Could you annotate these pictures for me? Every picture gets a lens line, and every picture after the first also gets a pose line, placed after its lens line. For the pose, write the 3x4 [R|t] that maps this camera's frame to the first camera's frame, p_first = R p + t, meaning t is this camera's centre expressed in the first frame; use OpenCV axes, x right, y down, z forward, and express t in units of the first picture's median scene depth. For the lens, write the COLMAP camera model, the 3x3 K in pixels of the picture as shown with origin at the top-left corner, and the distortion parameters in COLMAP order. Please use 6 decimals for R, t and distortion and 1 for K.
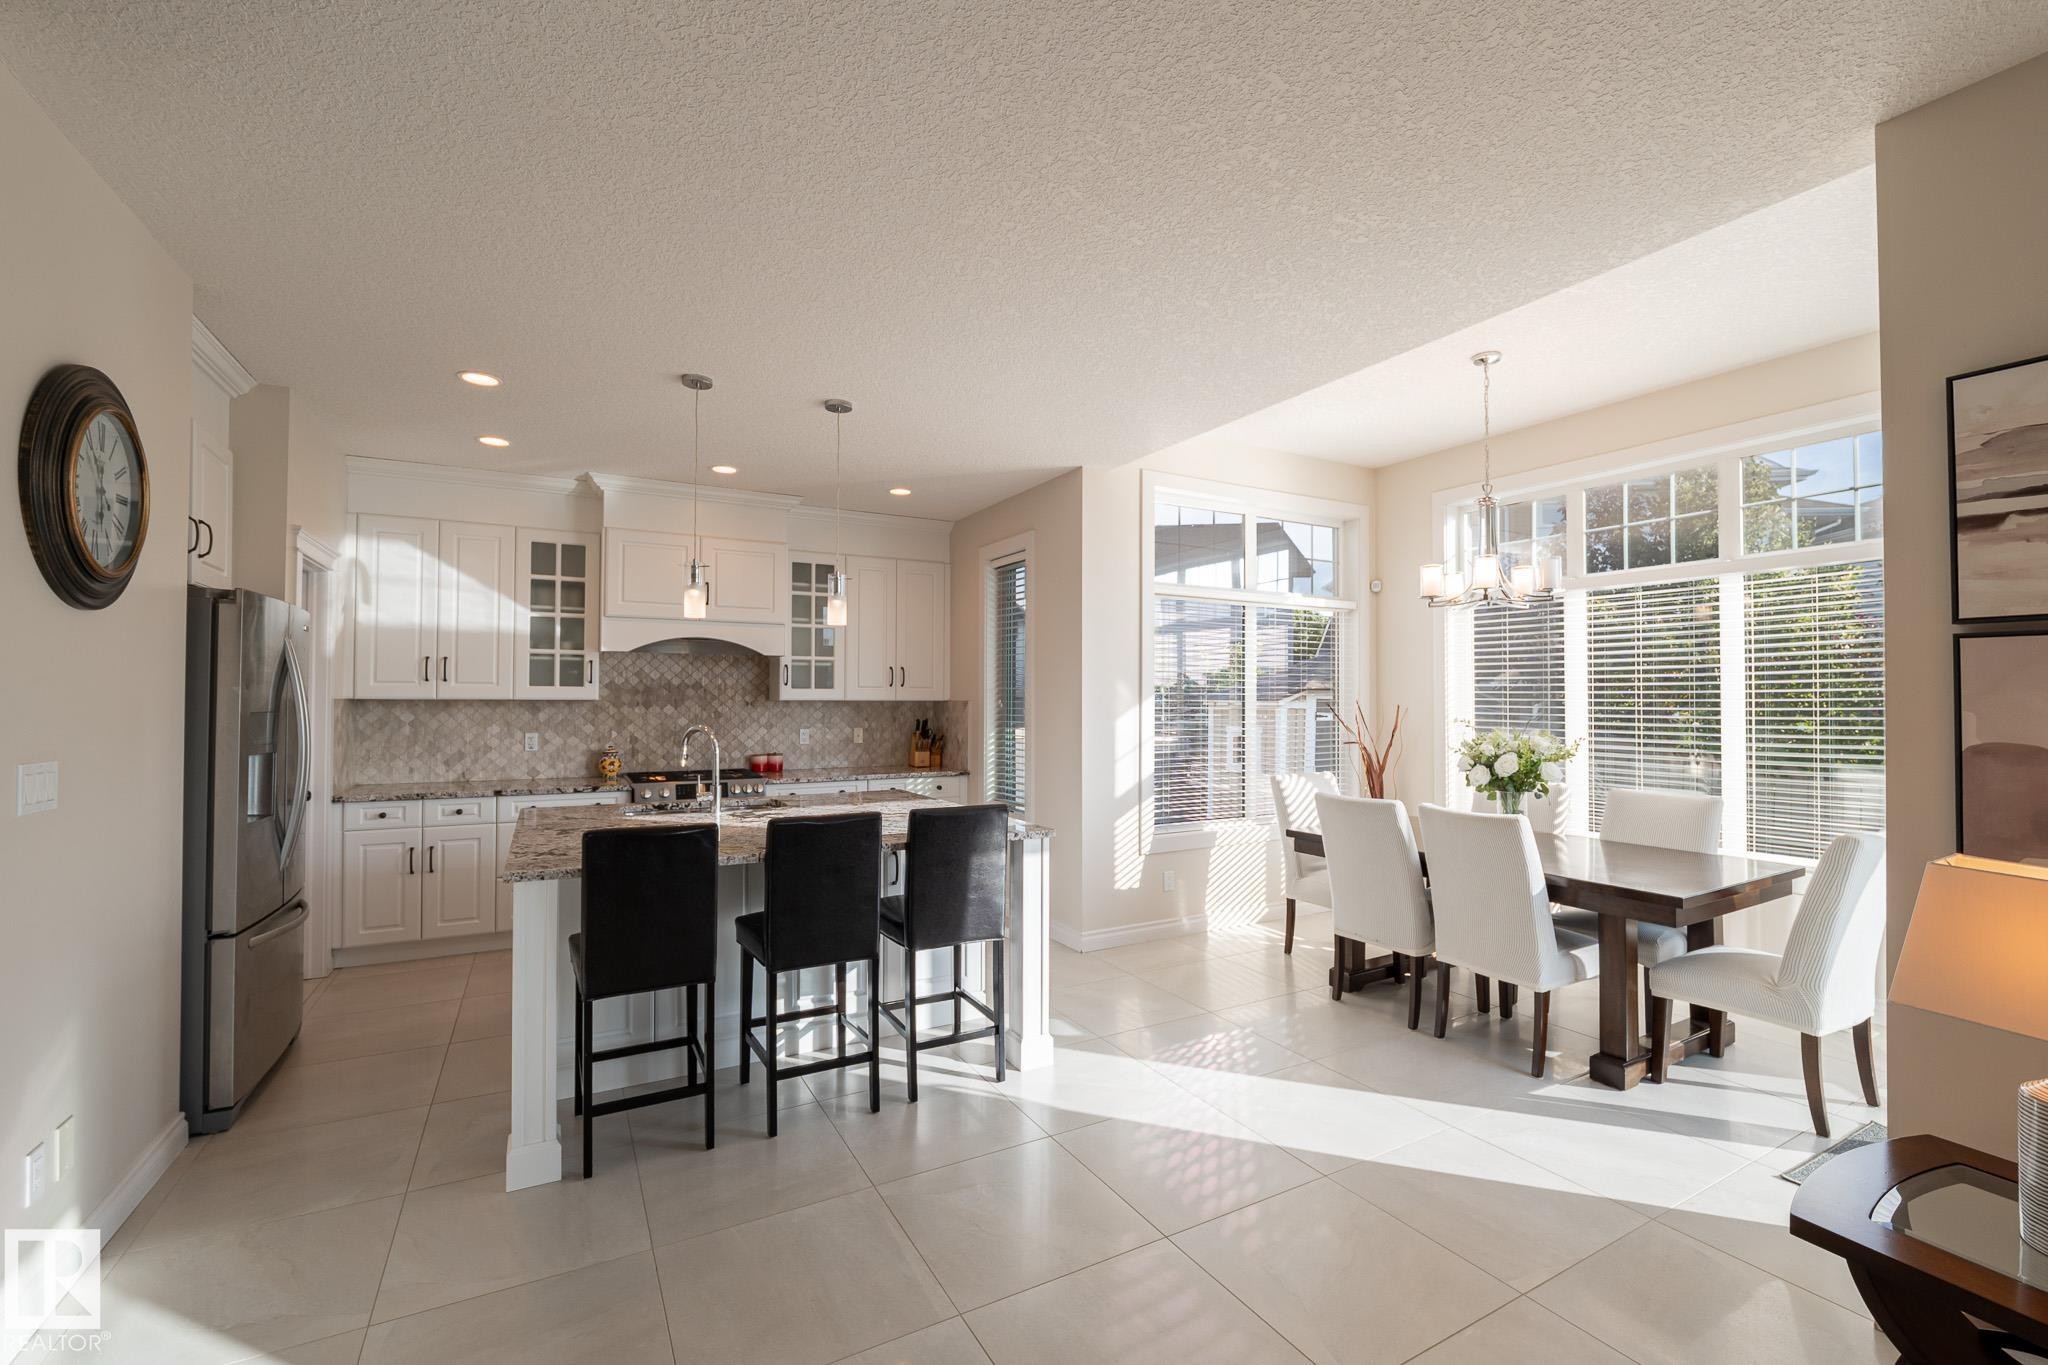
lens RADIAL K [[831.7, 0, 1024.3], [0, 831.7, 686.8], [0, 0, 1]] dist [-0.012673, 0.000799]
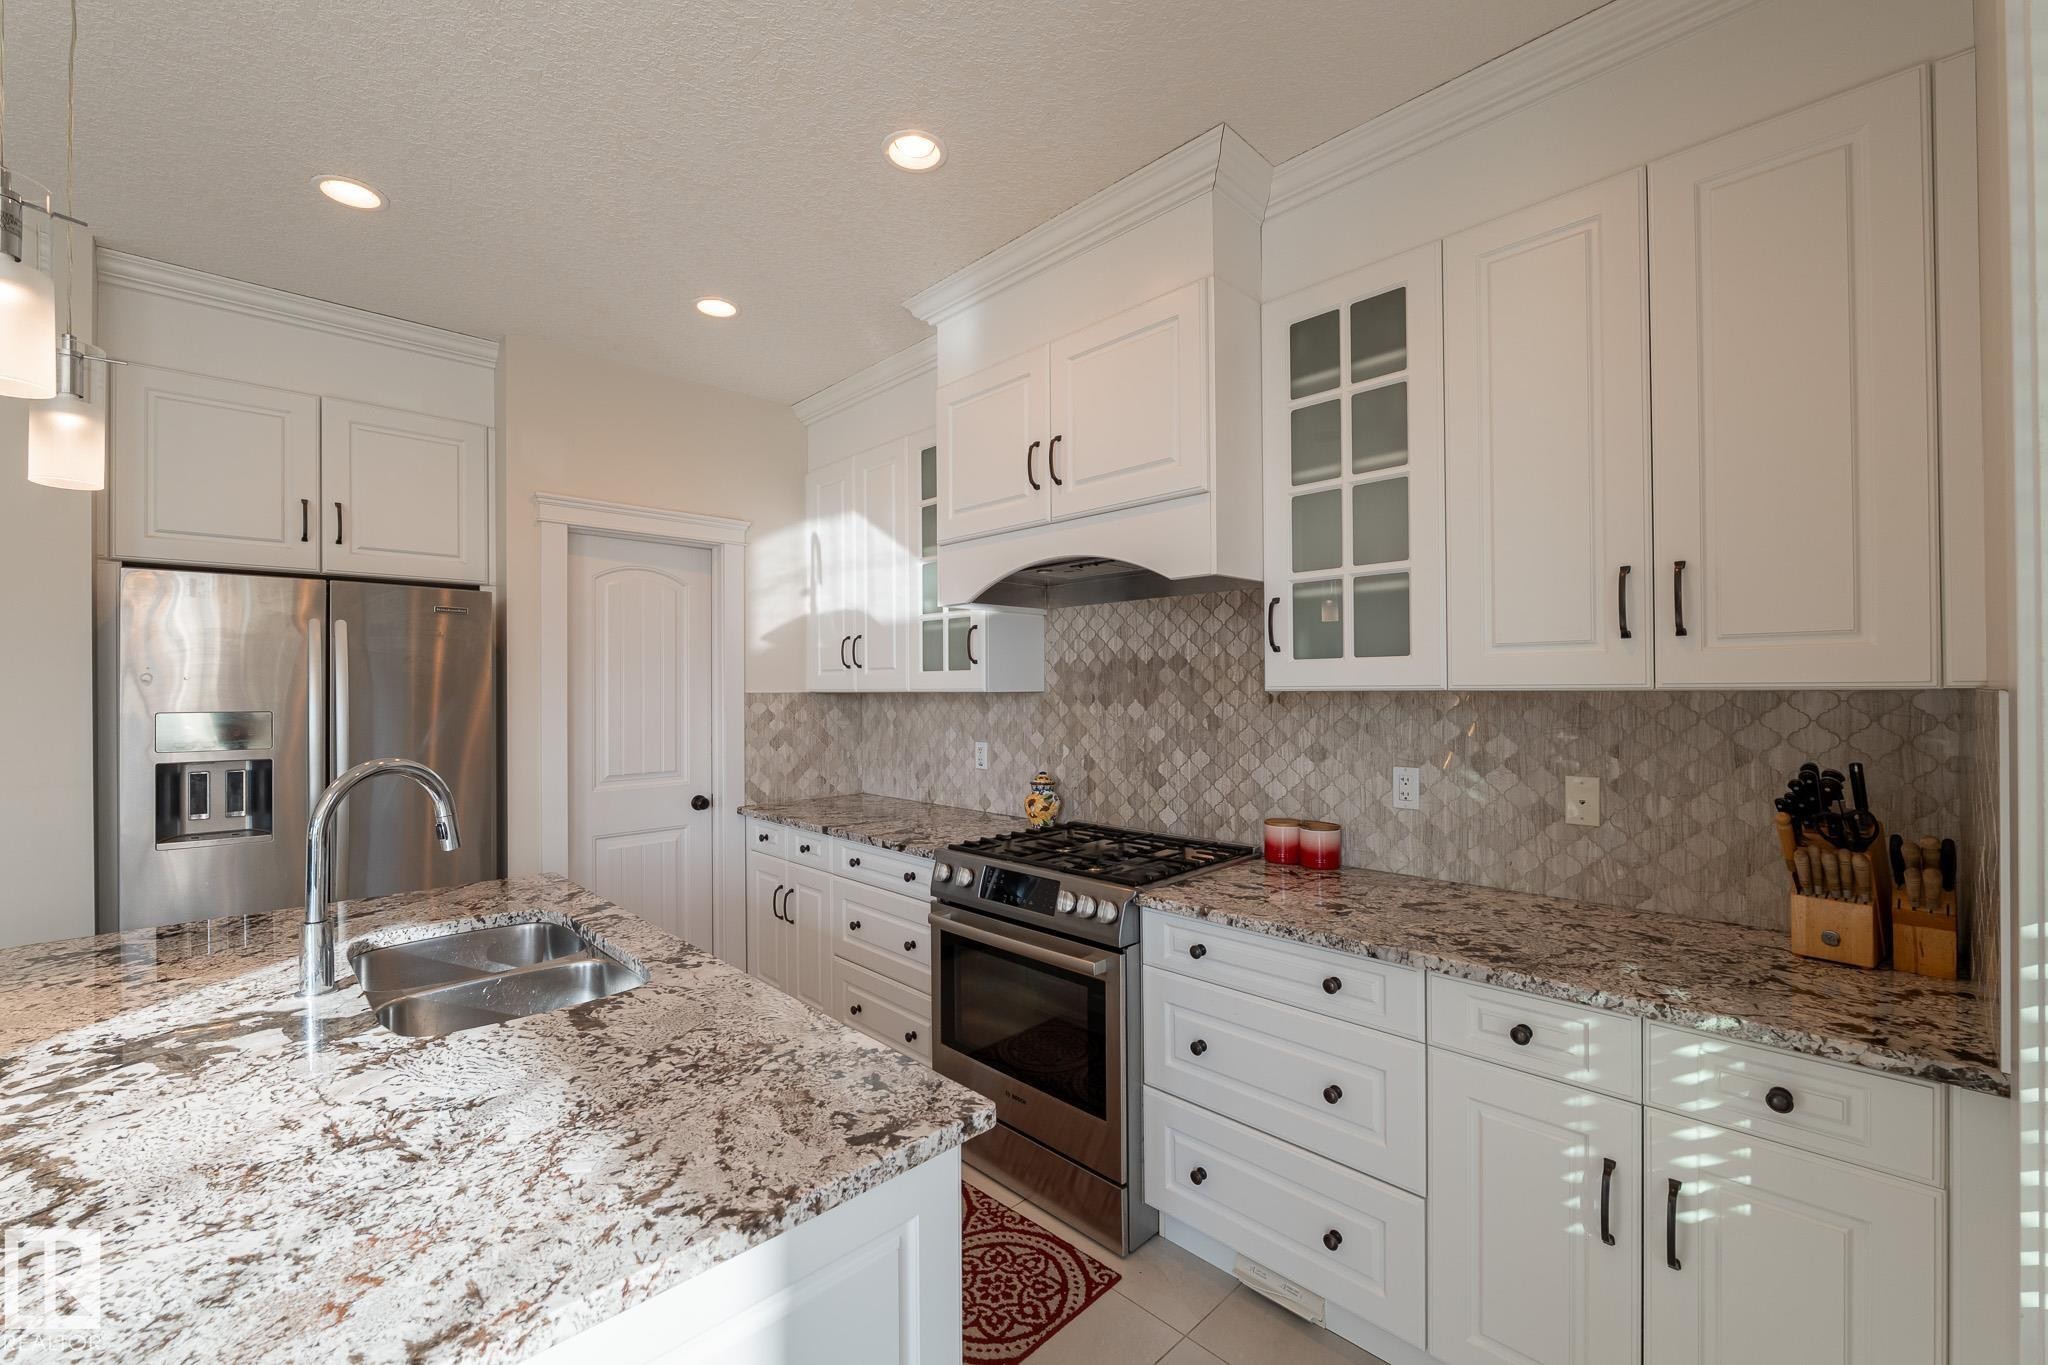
lens RADIAL K [[831.7, 0, 1019.2], [0, 831.7, 685.8], [0, 0, 1]] dist [-0.012673, 0.000799]
pose [[0.258396, -0.009269, -0.965995, 0.056728], [0.021041, 0.999771, -0.003965, 0.013863], [0.965810, -0.019301, 0.258532, 0.844842]]
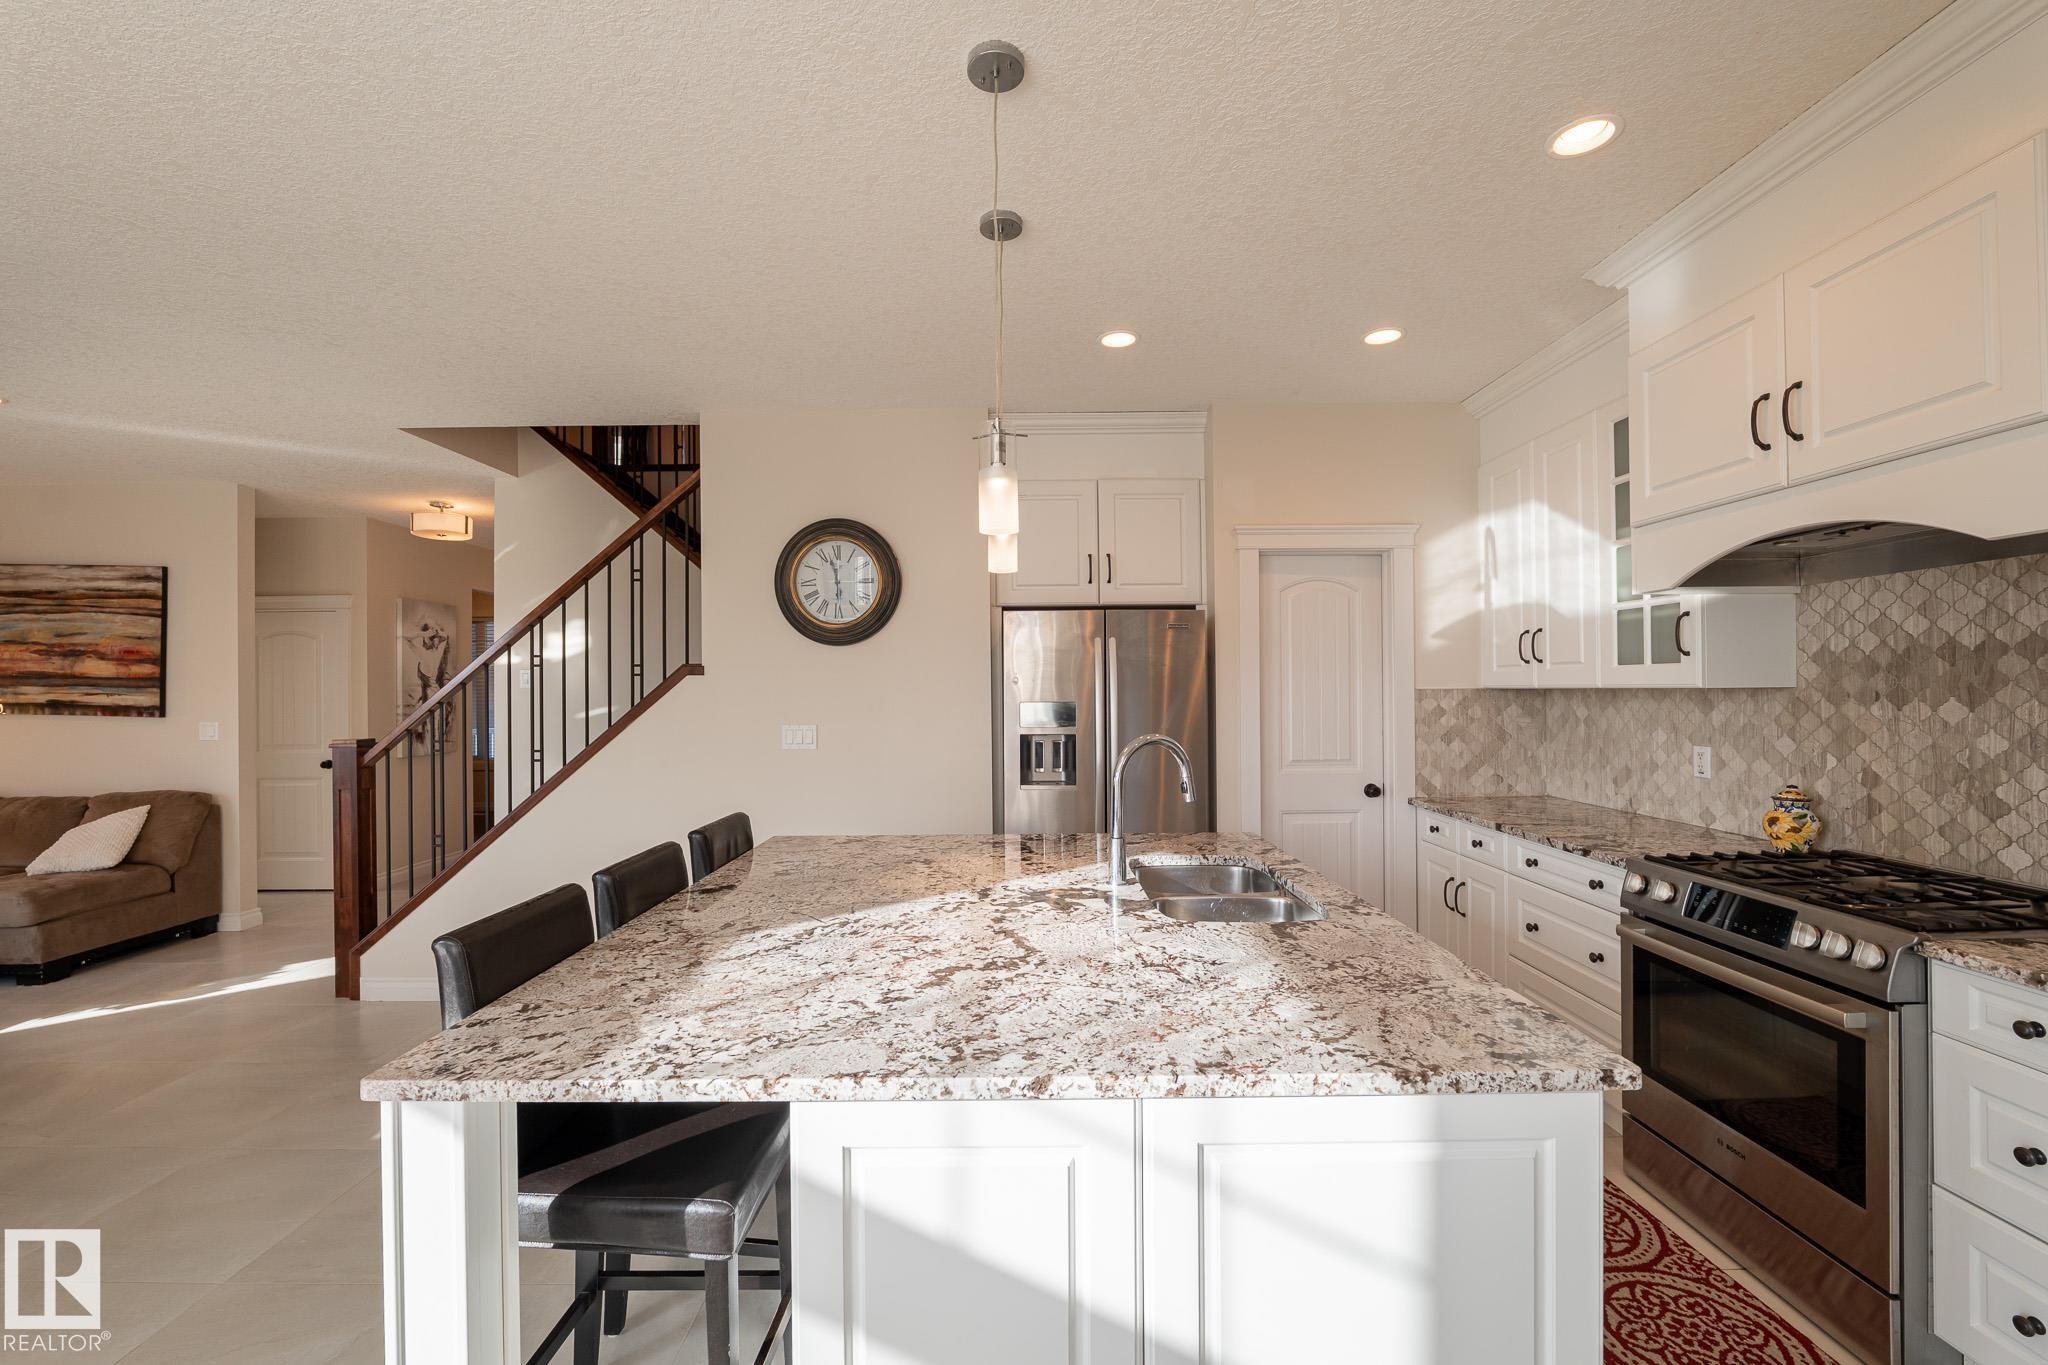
lens RADIAL K [[831.7, 0, 1023.9], [0, 831.7, 686.0], [0, 0, 1]] dist [-0.012673, 0.000799]
pose [[-0.483733, -0.004304, -0.875205, 0.125270], [0.018839, 0.999705, -0.015328, 0.014102], [0.875013, -0.023903, -0.483510, 0.854123]]
